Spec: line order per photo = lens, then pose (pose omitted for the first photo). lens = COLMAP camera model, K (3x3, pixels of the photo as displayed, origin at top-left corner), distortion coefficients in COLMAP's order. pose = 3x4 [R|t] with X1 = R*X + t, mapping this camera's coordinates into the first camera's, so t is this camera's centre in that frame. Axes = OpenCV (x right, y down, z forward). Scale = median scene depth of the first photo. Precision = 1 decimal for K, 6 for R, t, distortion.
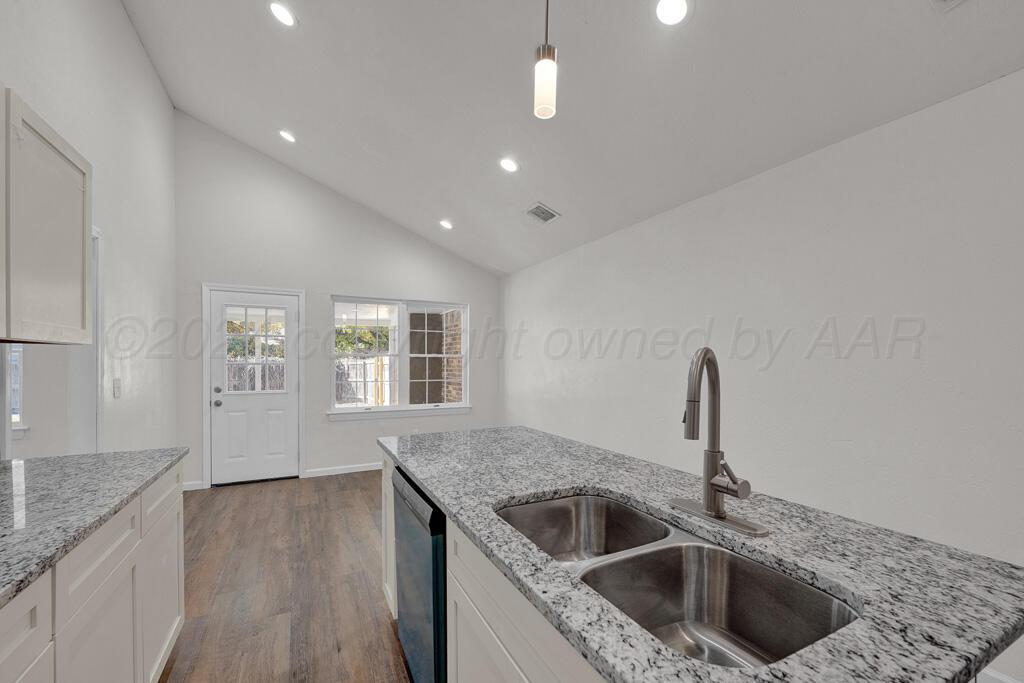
lens RADIAL K [[423.1, 0, 515.2], [0, 423.1, 365.5], [0, 0, 1]] dist [-0.002125, 0.000097]
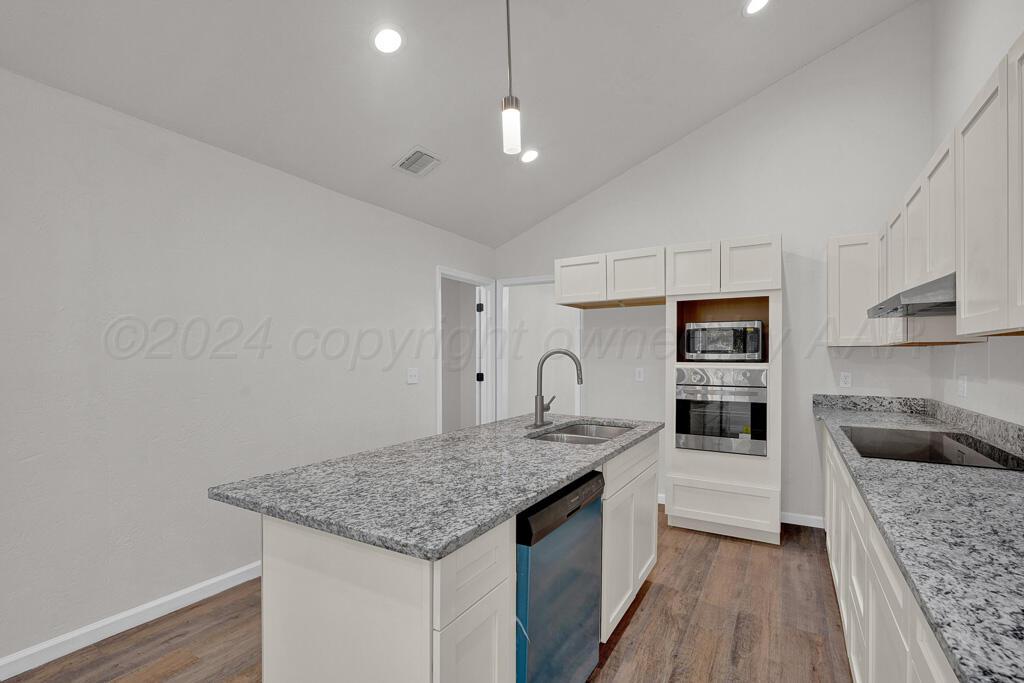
lens RADIAL K [[473.5, 0, 513.8], [0, 473.5, 350.8], [0, 0, 1]] dist [0.001633, 0.000335]
pose [[-0.538691, 0.003801, 0.842495, -0.894437], [0.003039, 0.999992, -0.002568, -0.013848], [-0.842498, 0.001177, -0.538698, 1.424962]]
